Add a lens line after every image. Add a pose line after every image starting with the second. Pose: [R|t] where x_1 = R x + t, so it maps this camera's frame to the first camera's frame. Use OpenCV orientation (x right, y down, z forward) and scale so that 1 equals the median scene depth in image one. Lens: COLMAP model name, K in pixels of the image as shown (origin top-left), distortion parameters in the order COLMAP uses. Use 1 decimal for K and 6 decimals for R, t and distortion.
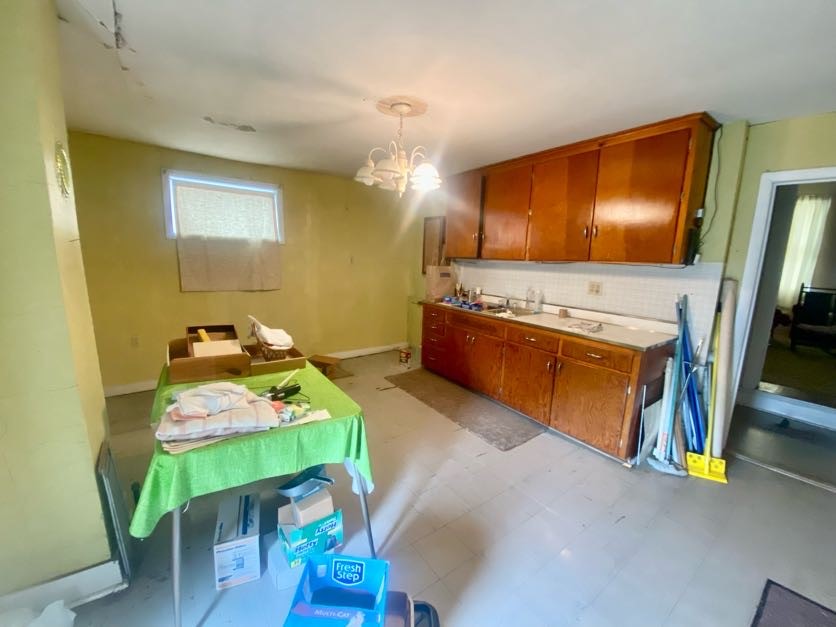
lens RADIAL K [[332.9, 0, 419.5], [0, 332.9, 309.5], [0, 0, 1]] dist [-0.000143, -0.000019]
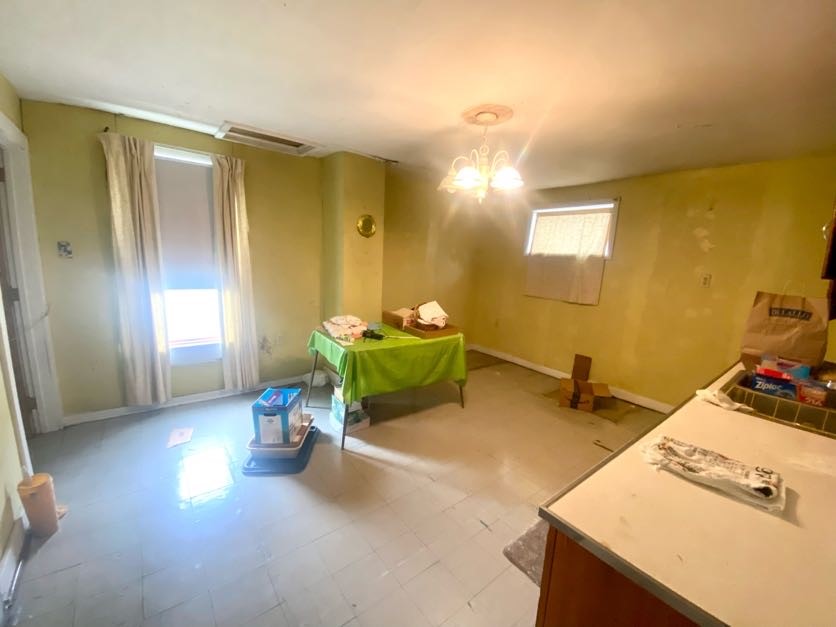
lens RADIAL K [[341.0, 0, 422.1], [0, 341.0, 316.2], [0, 0, 1]] dist [0.000906, 0.000039]
pose [[0.037935, 0.139666, -0.989472, 0.626777], [-0.199943, 0.971222, 0.129424, -0.067072], [0.979073, 0.192928, 0.064769, 0.512359]]
